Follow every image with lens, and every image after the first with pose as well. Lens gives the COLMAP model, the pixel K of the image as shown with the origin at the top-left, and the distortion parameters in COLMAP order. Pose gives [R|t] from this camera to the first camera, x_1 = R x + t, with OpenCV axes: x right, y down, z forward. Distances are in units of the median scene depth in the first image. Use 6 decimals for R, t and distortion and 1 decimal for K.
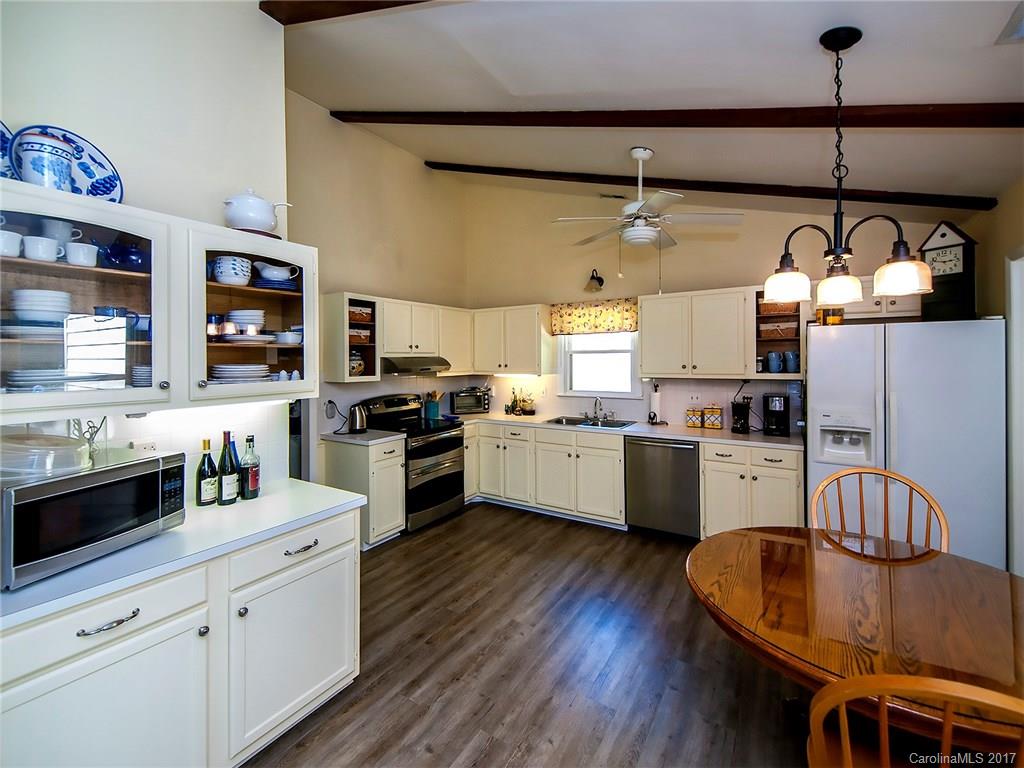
lens RADIAL K [[439.3, 0, 507.9], [0, 439.3, 360.8], [0, 0, 1]] dist [0.032739, -0.015175]
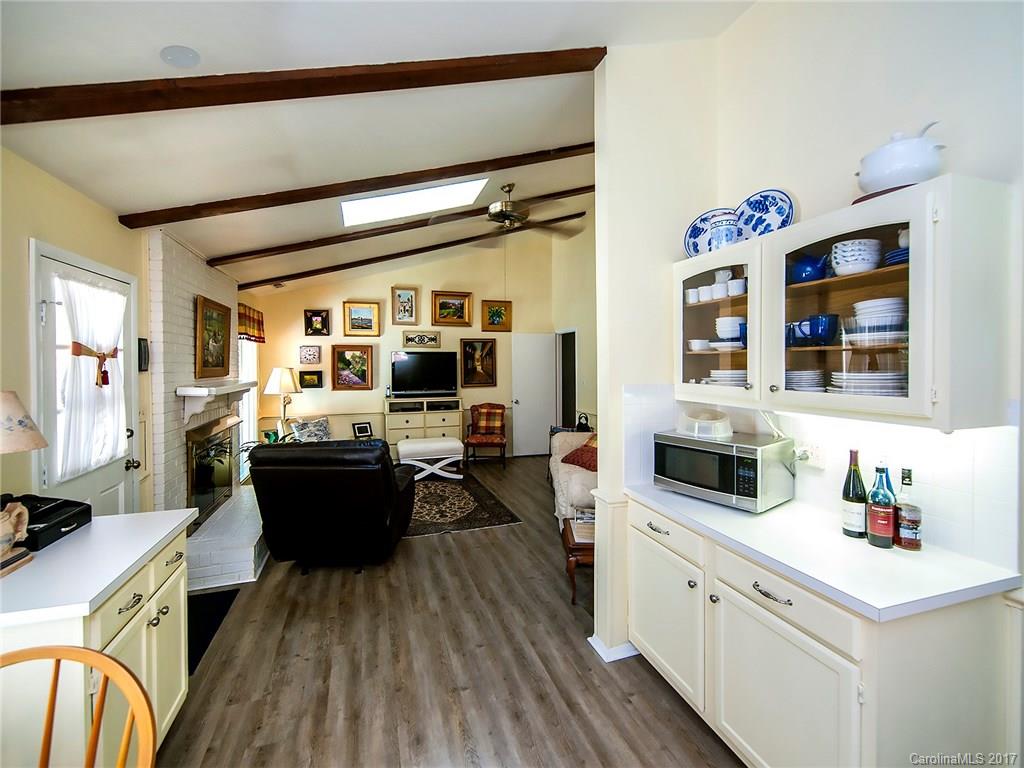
lens RADIAL K [[417.7, 0, 509.4], [0, 417.7, 372.0], [0, 0, 1]] dist [0.001421, -0.000390]
pose [[-0.631143, 0.026393, -0.775217, 0.186698], [0.002336, 0.999481, 0.032126, -0.008022], [0.775663, 0.018465, -0.630877, 0.477665]]
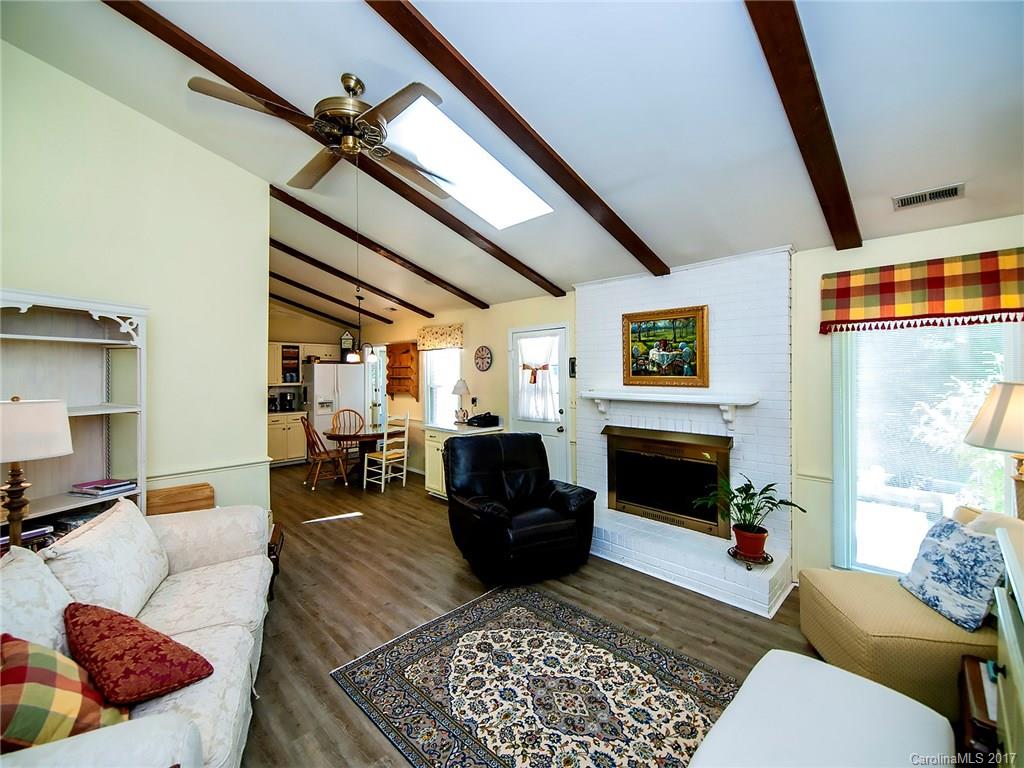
lens RADIAL K [[439.3, 0, 507.9], [0, 439.3, 360.8], [0, 0, 1]] dist [0.032739, -0.015175]
pose [[0.225677, 0.037628, 0.973475, -1.141714], [0.006636, 0.999171, -0.040159, 0.012412], [-0.974179, 0.015523, 0.225241, -0.495614]]
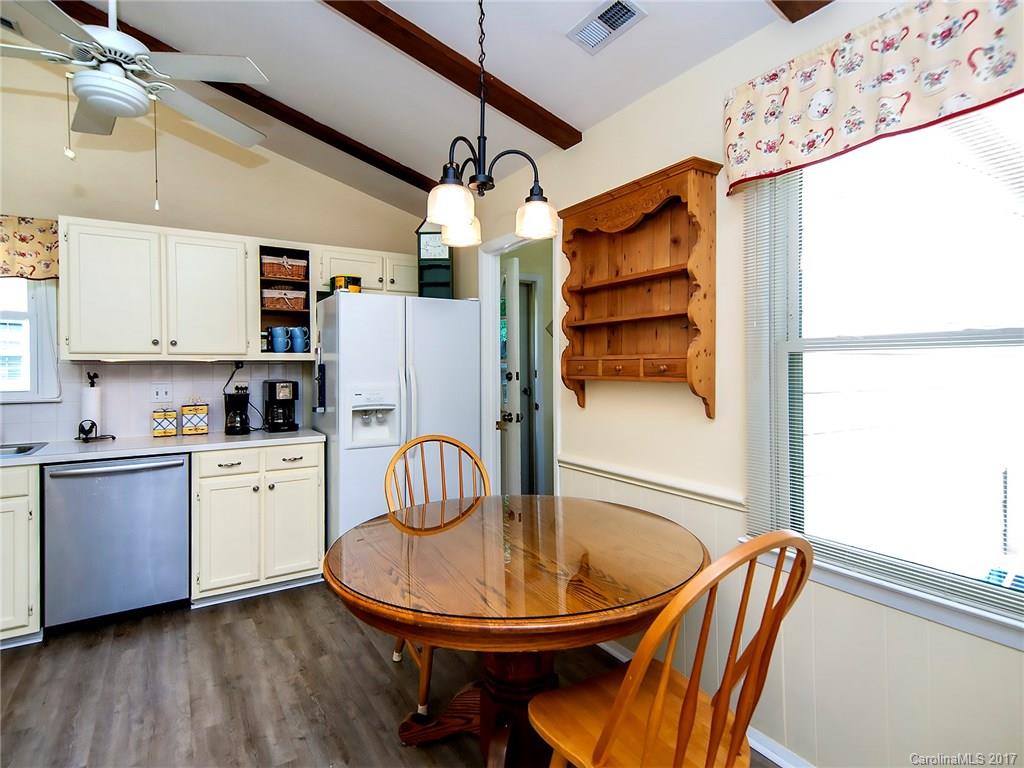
lens RADIAL K [[548.7, 0, 509.3], [0, 548.7, 371.9], [0, 0, 1]] dist [0.026661, -0.001693]
pose [[0.434768, -0.001370, 0.900542, -0.096541], [0.006418, 0.999978, -0.001577, 0.057496], [-0.900520, 0.006465, 0.434767, 0.176855]]
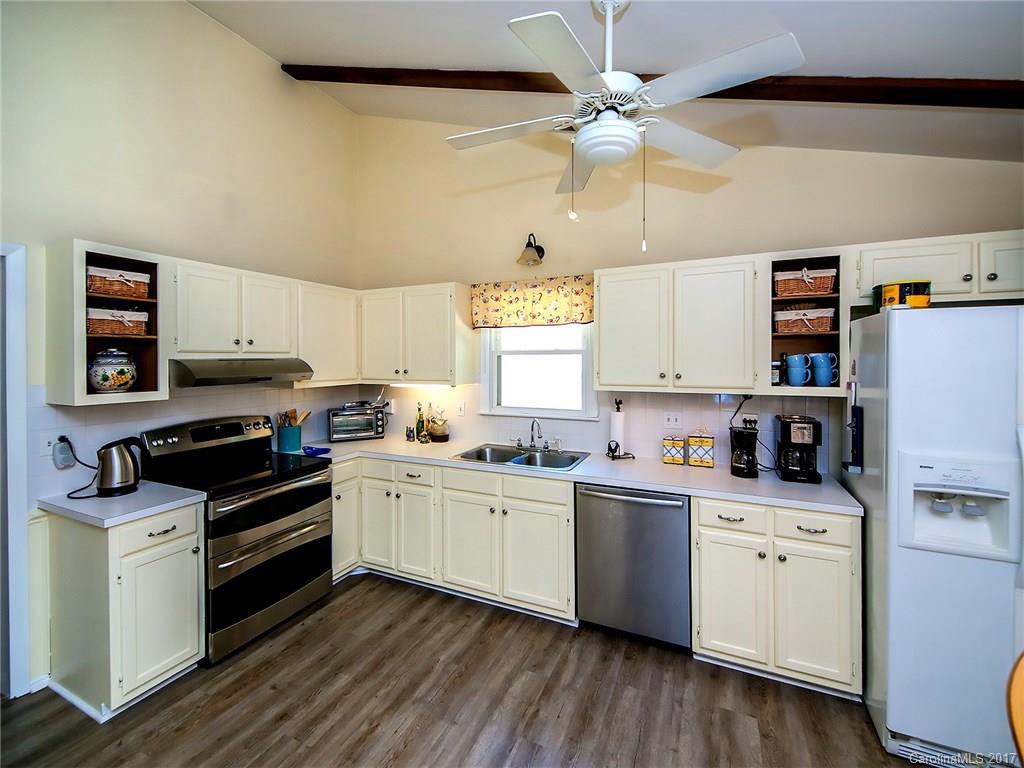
lens RADIAL K [[439.3, 0, 507.9], [0, 439.3, 360.8], [0, 0, 1]] dist [0.032739, -0.015175]
pose [[0.991533, 0.003424, 0.129809, 0.077859], [-0.003397, 0.999994, -0.000432, -0.007261], [-0.129810, -0.000013, 0.991539, 0.351601]]
